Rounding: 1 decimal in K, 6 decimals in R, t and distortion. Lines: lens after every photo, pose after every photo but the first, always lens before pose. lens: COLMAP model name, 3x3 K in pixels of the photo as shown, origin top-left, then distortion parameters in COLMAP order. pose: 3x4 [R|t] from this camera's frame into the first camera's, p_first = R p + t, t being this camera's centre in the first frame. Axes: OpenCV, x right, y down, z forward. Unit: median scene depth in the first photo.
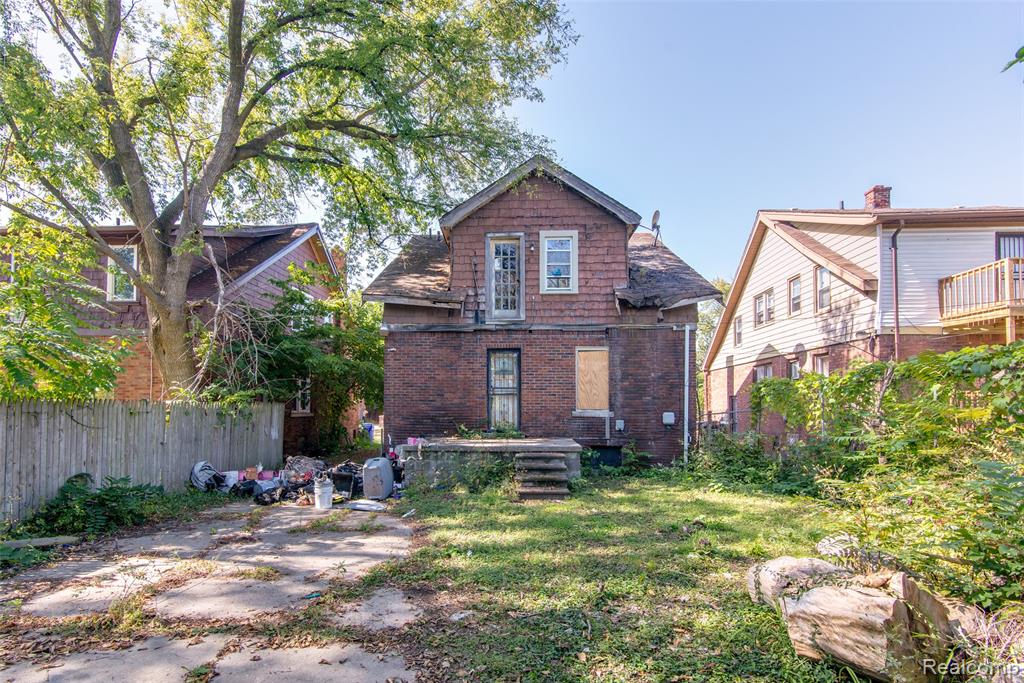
lens RADIAL K [[507.6, 0, 513.8], [0, 507.6, 378.0], [0, 0, 1]] dist [0.001179, 0.000083]
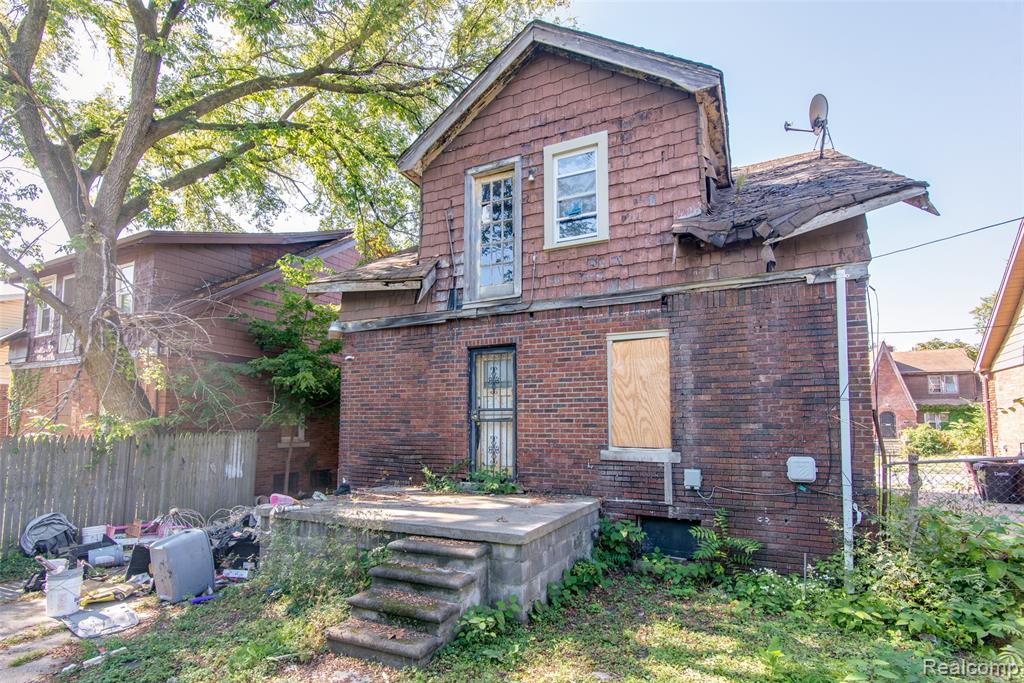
lens RADIAL K [[507.6, 0, 513.8], [0, 507.6, 378.0], [0, 0, 1]] dist [0.001179, 0.000083]
pose [[0.902477, -0.040459, -0.428833, 0.267708], [0.024399, 0.998782, -0.042883, 0.008329], [0.430046, 0.028238, 0.902365, 0.453622]]
